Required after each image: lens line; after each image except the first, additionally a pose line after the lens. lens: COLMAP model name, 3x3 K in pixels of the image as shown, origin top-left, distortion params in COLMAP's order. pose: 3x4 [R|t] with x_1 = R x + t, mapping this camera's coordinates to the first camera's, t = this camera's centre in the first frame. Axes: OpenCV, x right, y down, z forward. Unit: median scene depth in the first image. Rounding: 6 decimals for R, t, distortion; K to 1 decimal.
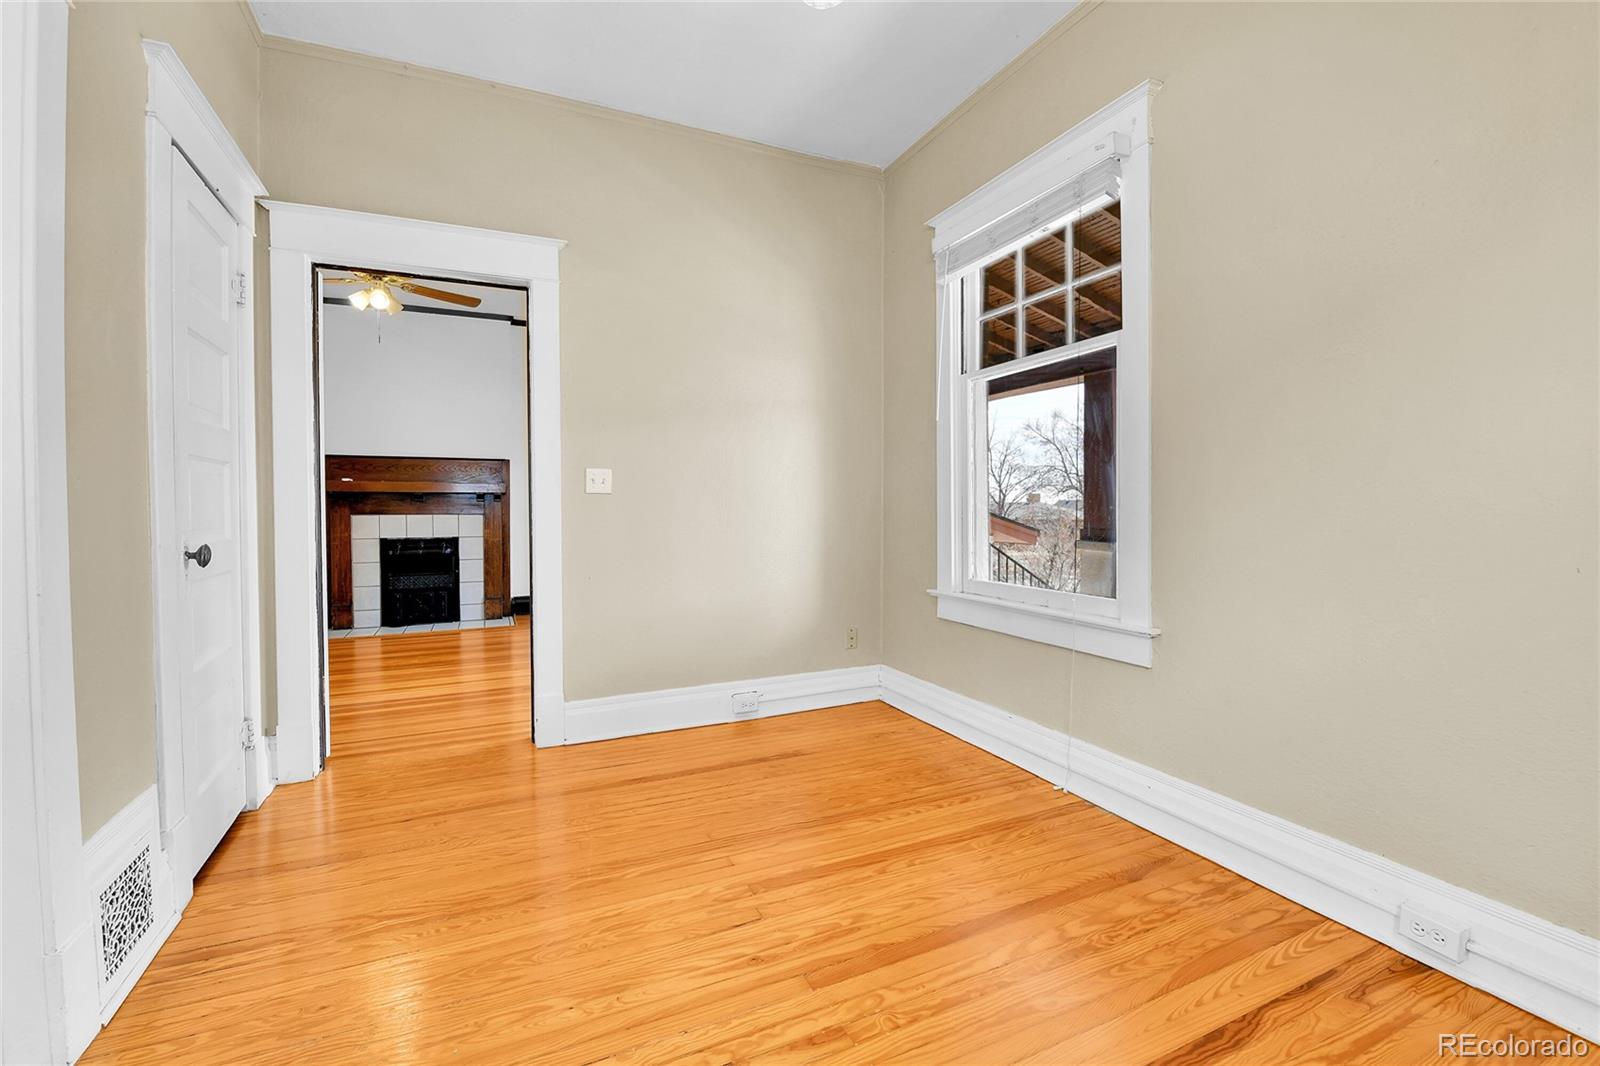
lens RADIAL K [[682.3, 0, 798.6], [0, 682.3, 513.6], [0, 0, 1]] dist [0.001064, -0.011855]
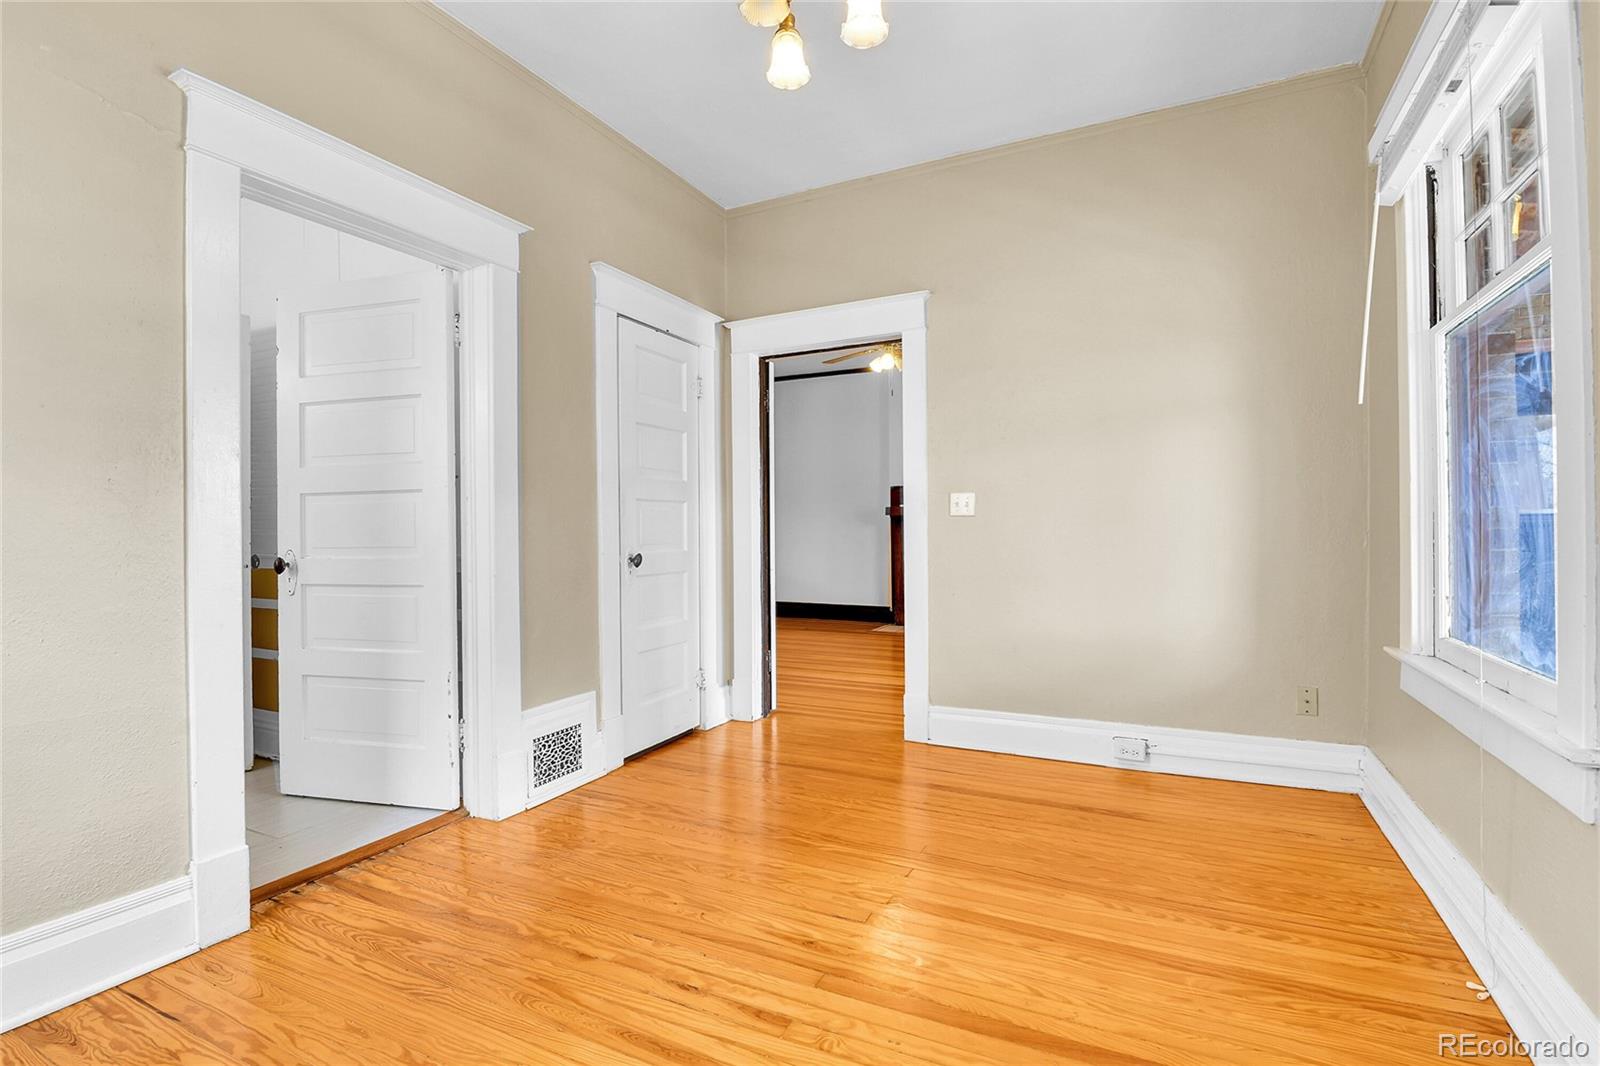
lens RADIAL K [[728.7, 0, 921.4], [0, 728.7, 528.7], [0, 0, 1]] dist [-0.000621, -0.015082]
pose [[0.668815, -0.000970, -0.743429, 0.608011], [-0.003491, 0.999984, -0.004446, -0.005759], [0.743421, 0.005569, 0.668801, 0.226182]]
